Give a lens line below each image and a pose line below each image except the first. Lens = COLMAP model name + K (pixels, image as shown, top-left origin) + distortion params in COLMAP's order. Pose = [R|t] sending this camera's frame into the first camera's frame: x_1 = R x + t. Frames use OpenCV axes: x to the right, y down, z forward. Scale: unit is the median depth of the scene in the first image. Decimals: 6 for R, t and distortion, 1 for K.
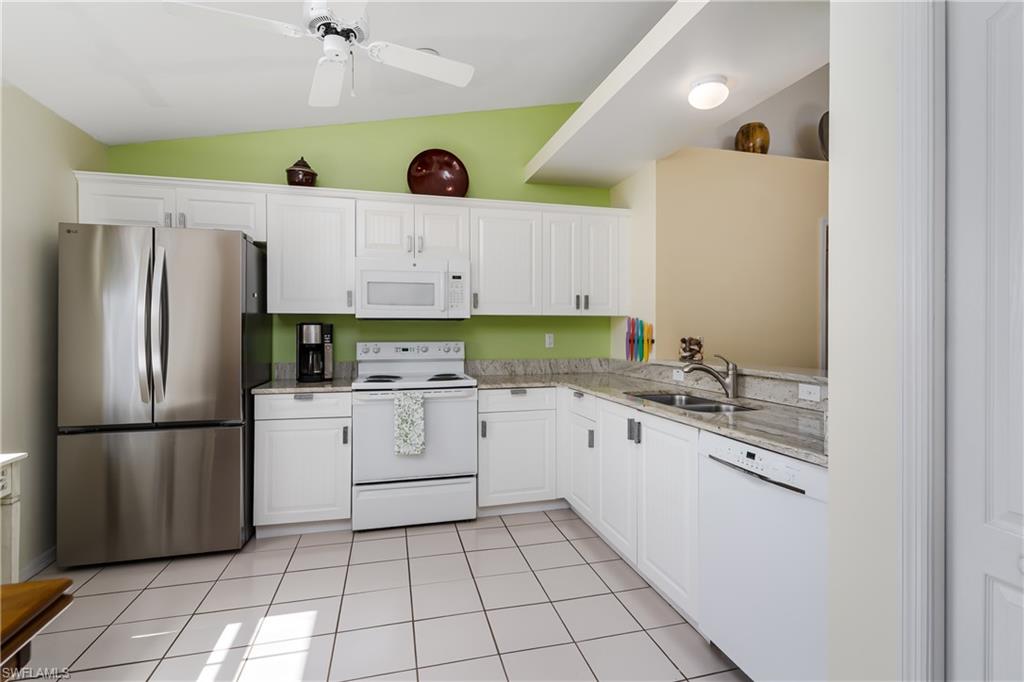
lens RADIAL K [[491.1, 0, 511.7], [0, 491.1, 334.3], [0, 0, 1]] dist [0.003817, -0.001047]
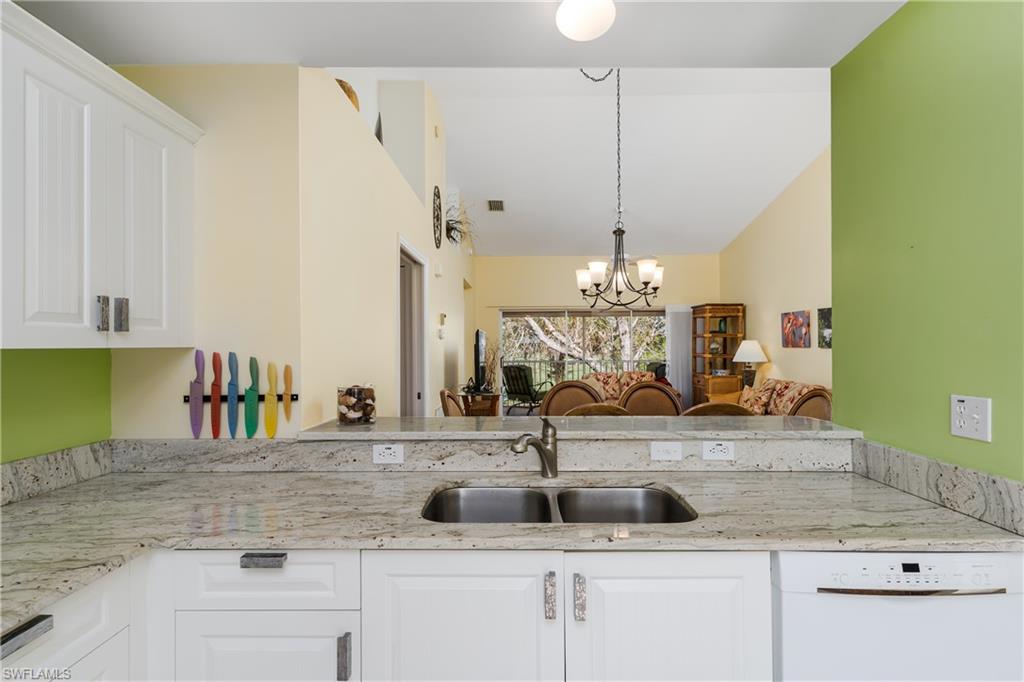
lens RADIAL K [[491.1, 0, 504.2], [0, 491.1, 342.8], [0, 0, 1]] dist [0.003817, -0.001047]
pose [[0.267990, 0.005086, 0.963408, -0.177542], [0.013316, 0.999871, -0.008983, -0.039964], [-0.963330, 0.015236, 0.267887, 0.670149]]
